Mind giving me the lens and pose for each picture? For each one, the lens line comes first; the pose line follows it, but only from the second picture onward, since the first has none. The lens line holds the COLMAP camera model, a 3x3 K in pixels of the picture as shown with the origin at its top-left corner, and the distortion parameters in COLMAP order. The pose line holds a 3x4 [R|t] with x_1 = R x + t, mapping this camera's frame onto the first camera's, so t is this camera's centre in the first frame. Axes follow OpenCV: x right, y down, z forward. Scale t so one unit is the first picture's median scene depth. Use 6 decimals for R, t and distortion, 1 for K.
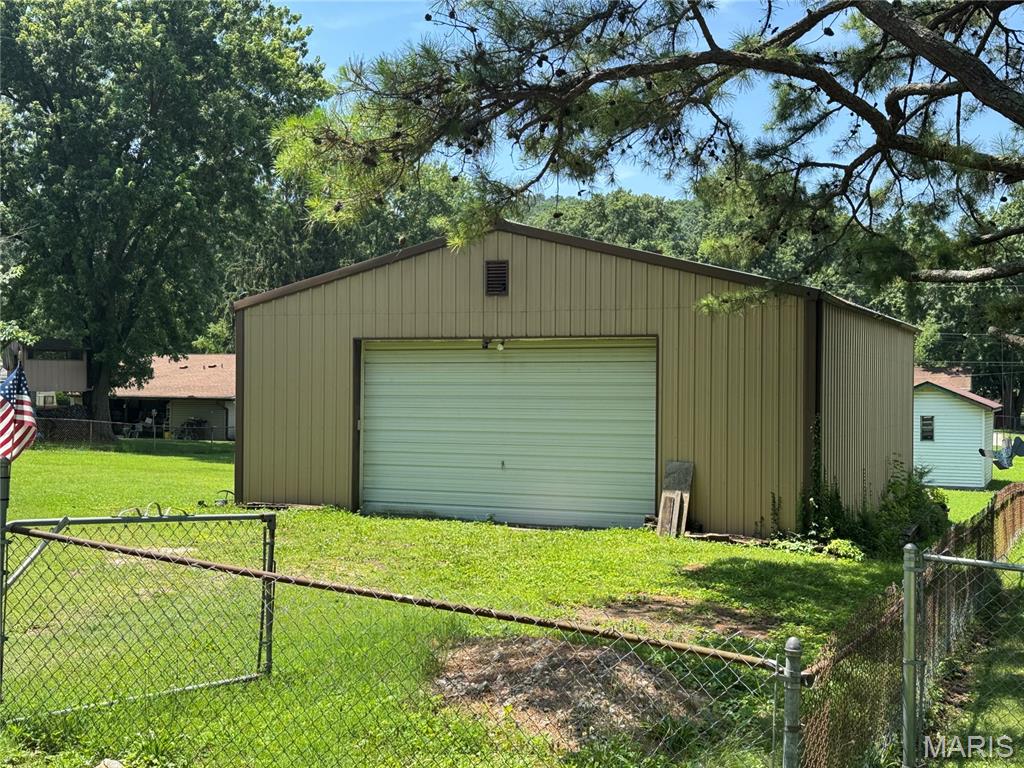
lens RADIAL K [[1243.3, 0, 512.0], [0, 1243.3, 384.0], [0, 0, 1]] dist [0.178548, 0.002507]
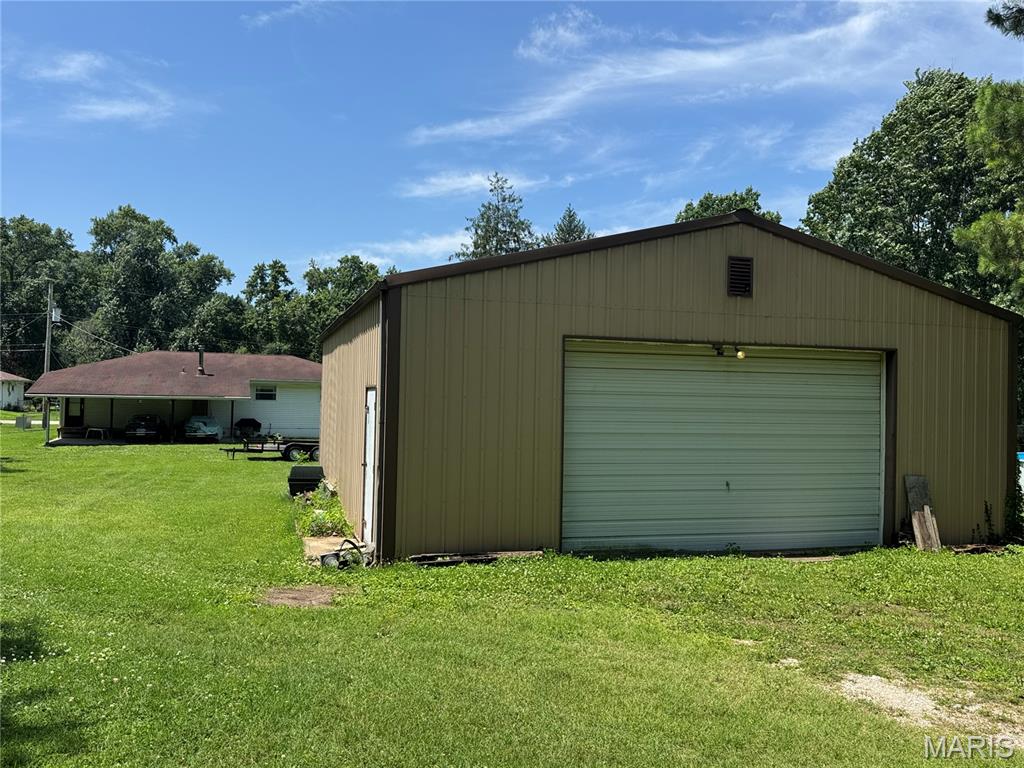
lens RADIAL K [[860.7, 0, 512.0], [0, 860.7, 384.0], [0, 0, 1]] dist [0.075647, -0.005210]
pose [[0.755541, 0.020994, 0.654765, -0.534065], [-0.015815, 0.999780, -0.013807, 0.002845], [-0.654911, 0.000077, 0.755706, 0.632062]]
